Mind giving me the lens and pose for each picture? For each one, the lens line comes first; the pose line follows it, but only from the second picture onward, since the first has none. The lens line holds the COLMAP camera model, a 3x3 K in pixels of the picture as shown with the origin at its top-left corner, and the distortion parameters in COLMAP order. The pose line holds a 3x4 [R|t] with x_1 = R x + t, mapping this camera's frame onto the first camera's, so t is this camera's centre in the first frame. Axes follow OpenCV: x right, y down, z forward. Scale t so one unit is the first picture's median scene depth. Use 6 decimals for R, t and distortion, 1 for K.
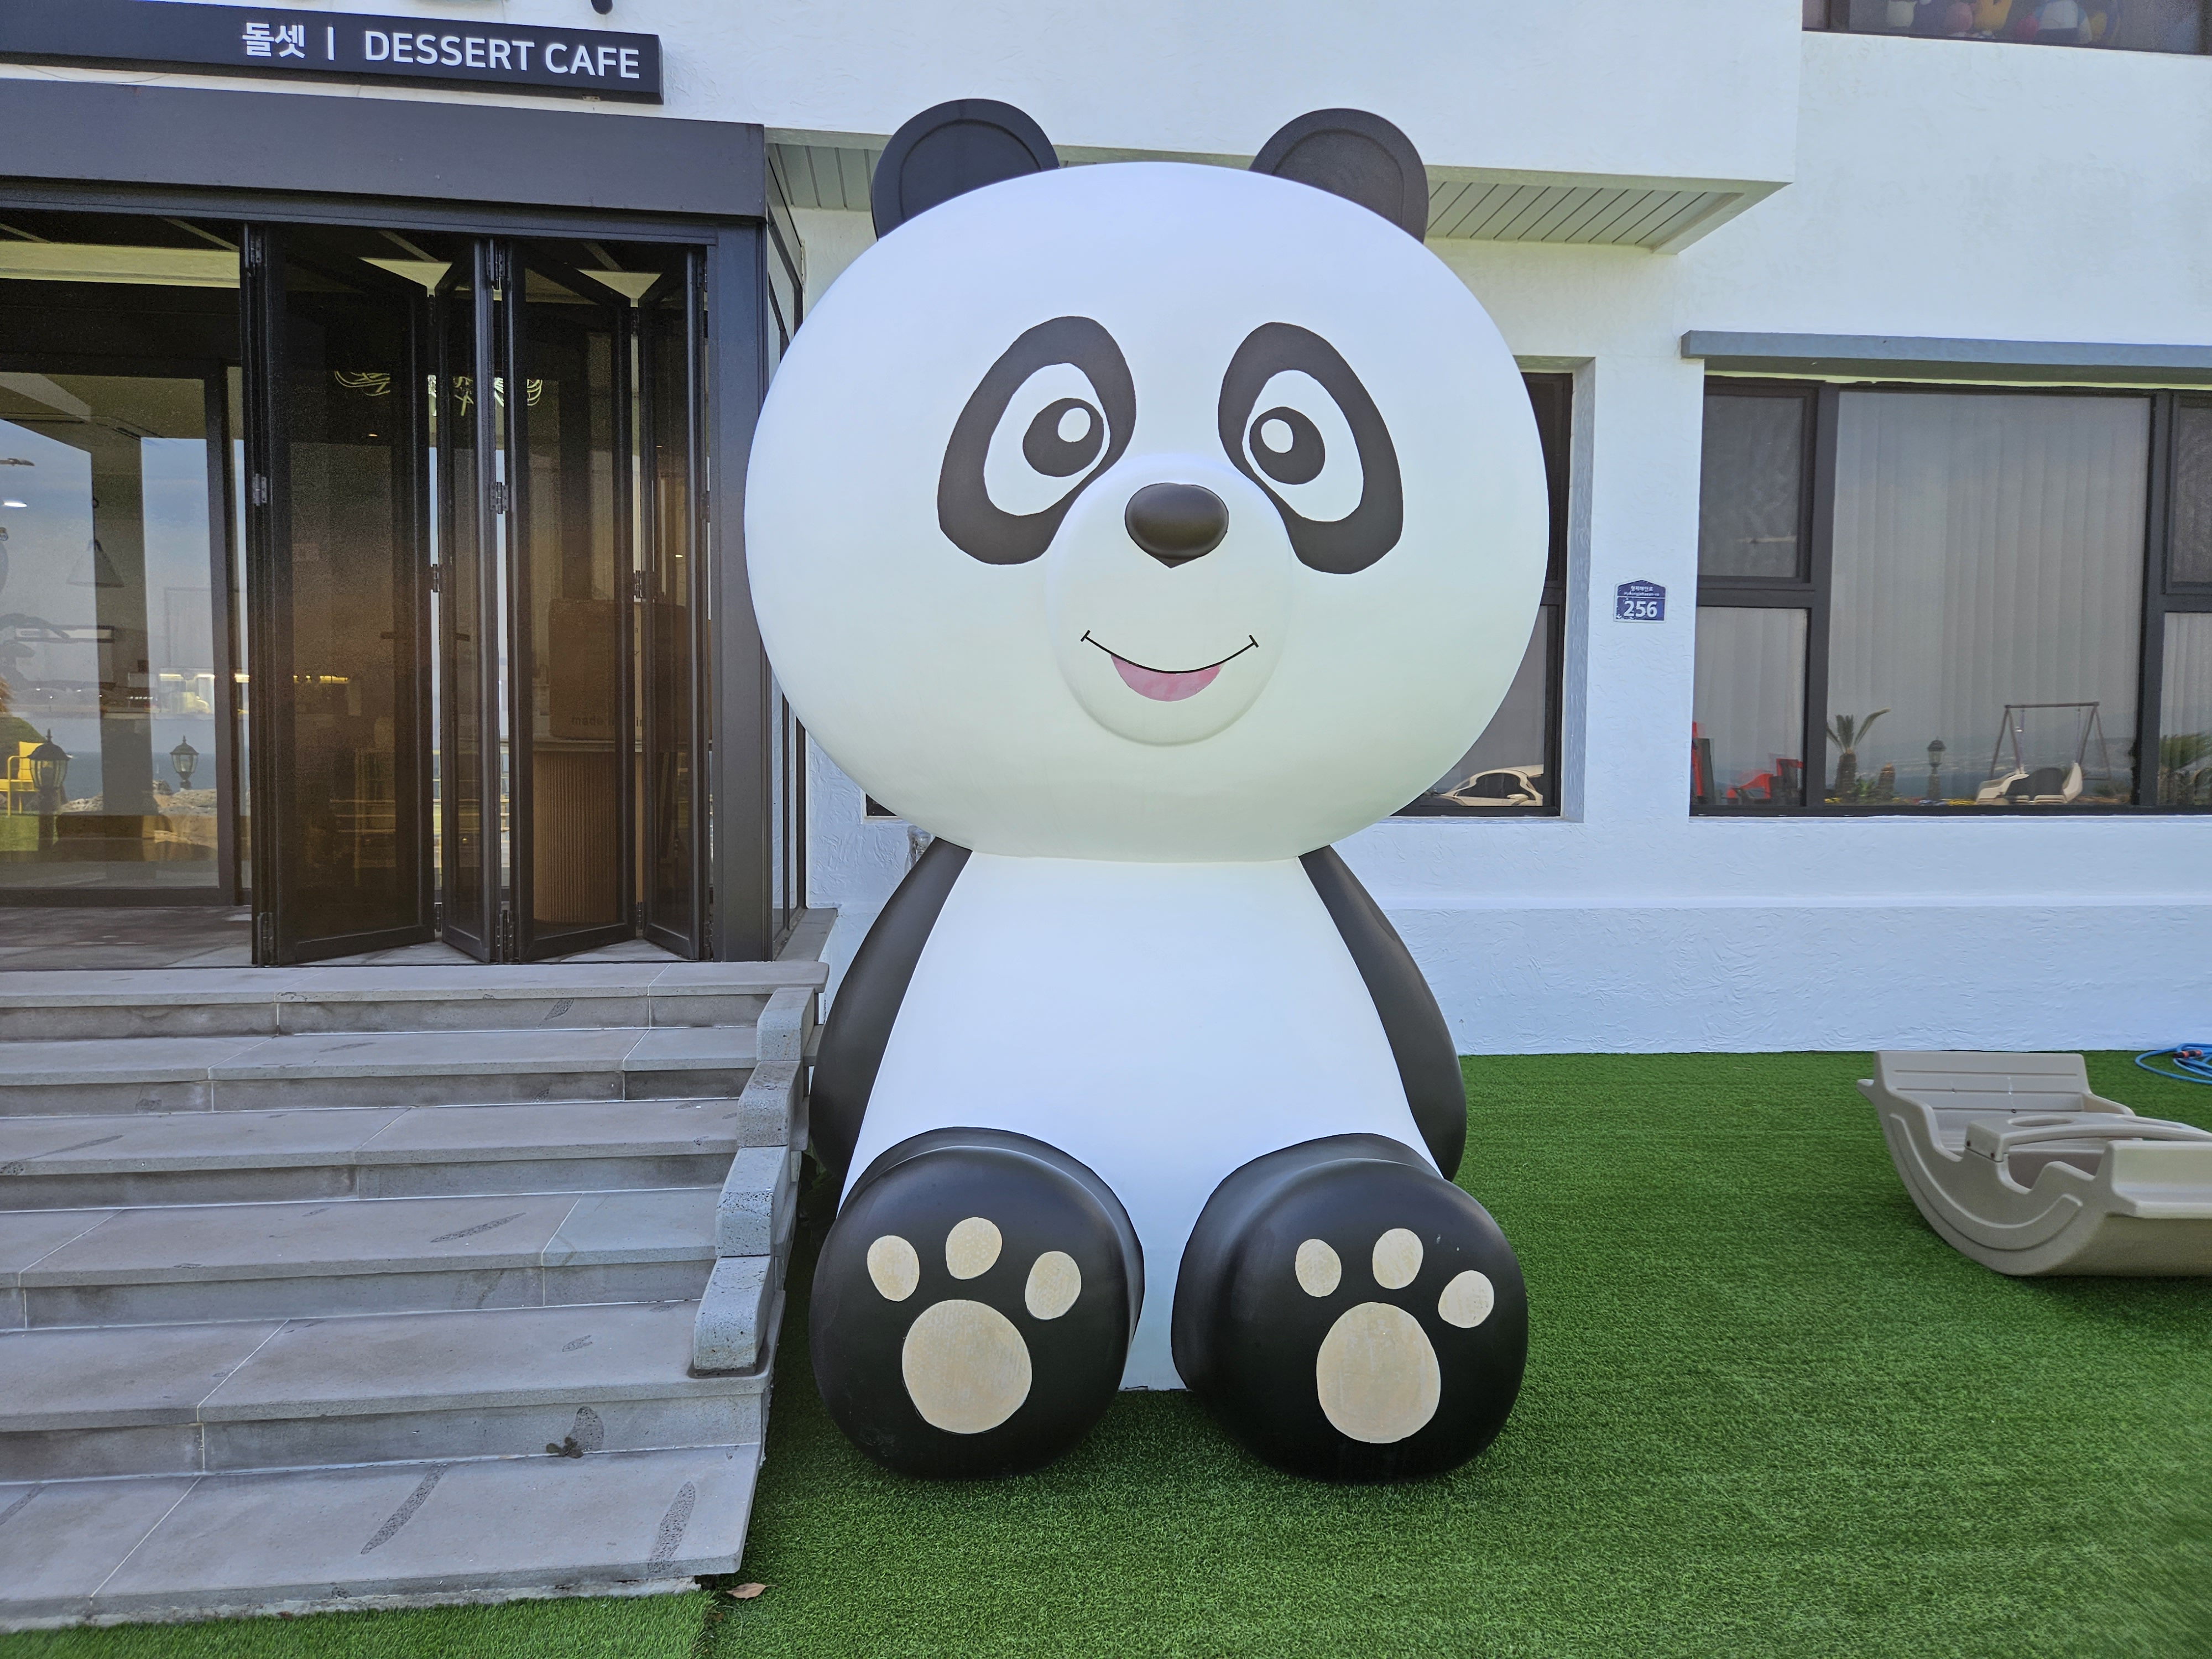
lens RADIAL K [[1484.4, 0, 1096.5], [0, 1484.4, 843.9], [0, 0, 1]] dist [0.050789, -0.042738]
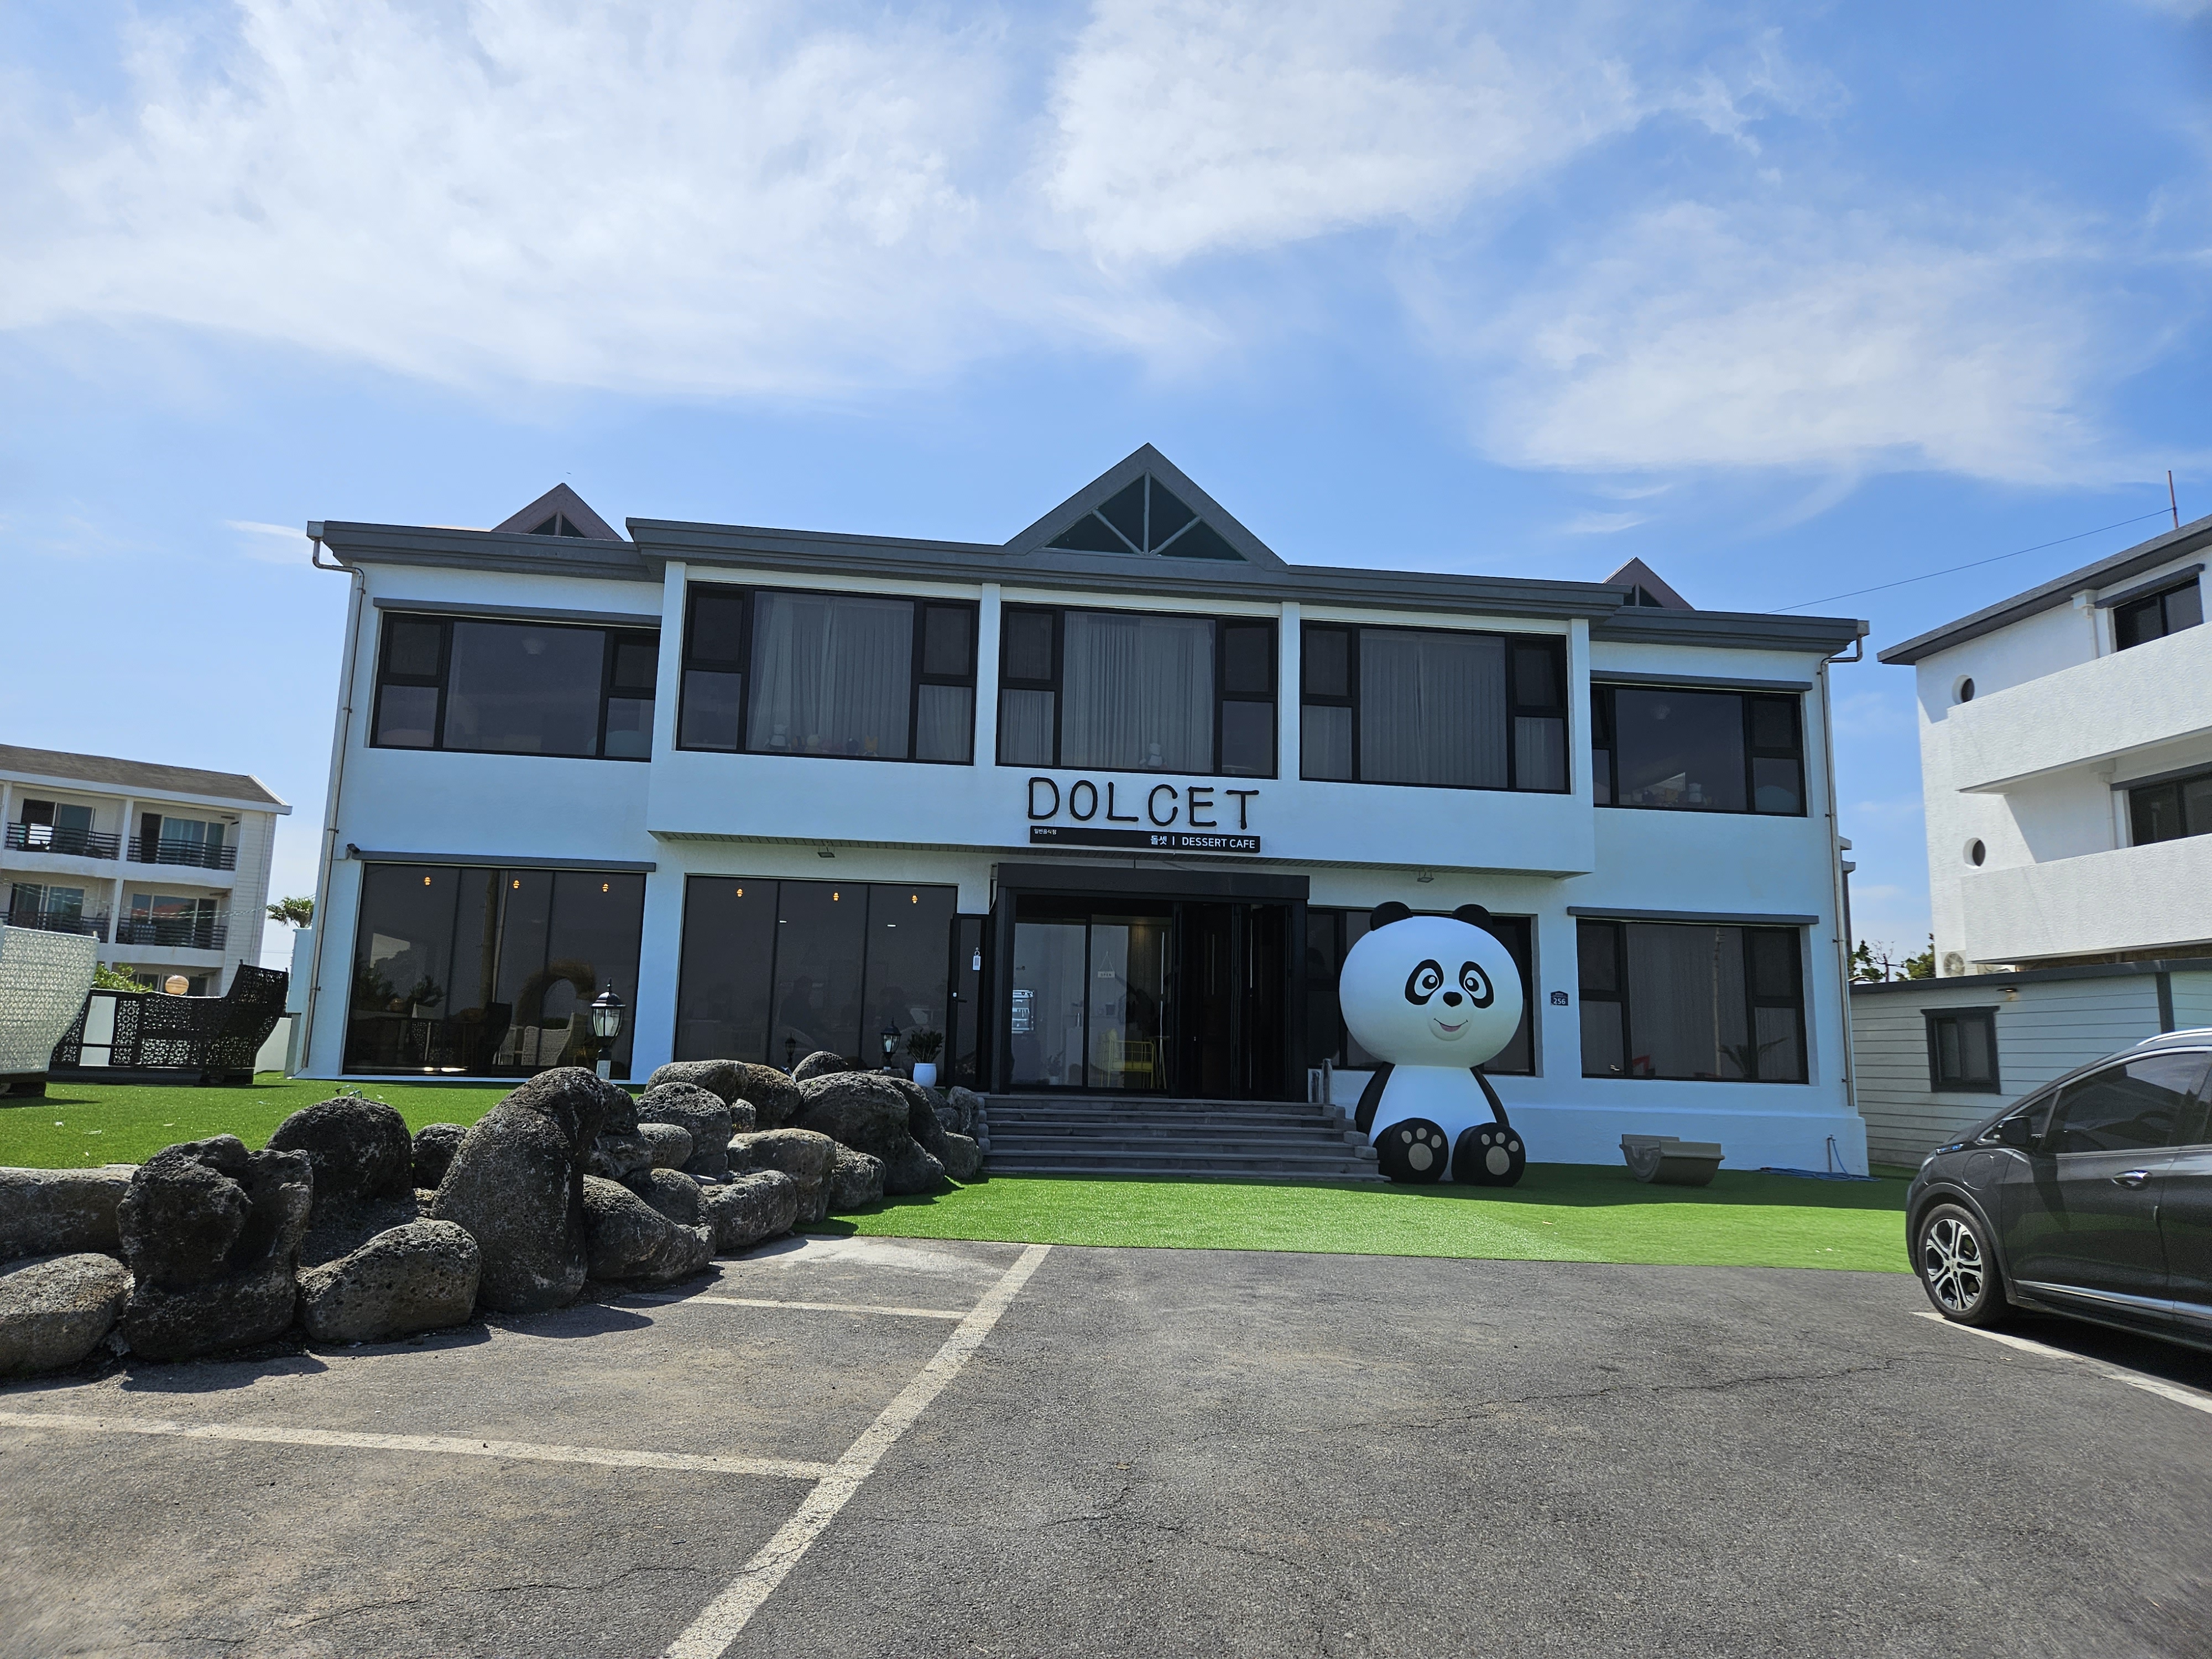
lens RADIAL K [[1484.4, 0, 1091.5], [0, 1484.4, 806.9], [0, 0, 1]] dist [0.050789, -0.042738]
pose [[0.999781, 0.020714, -0.002942, -1.007957], [-0.020822, 0.971415, -0.236474, 0.332511], [-0.002041, 0.236483, 0.971633, -3.546772]]
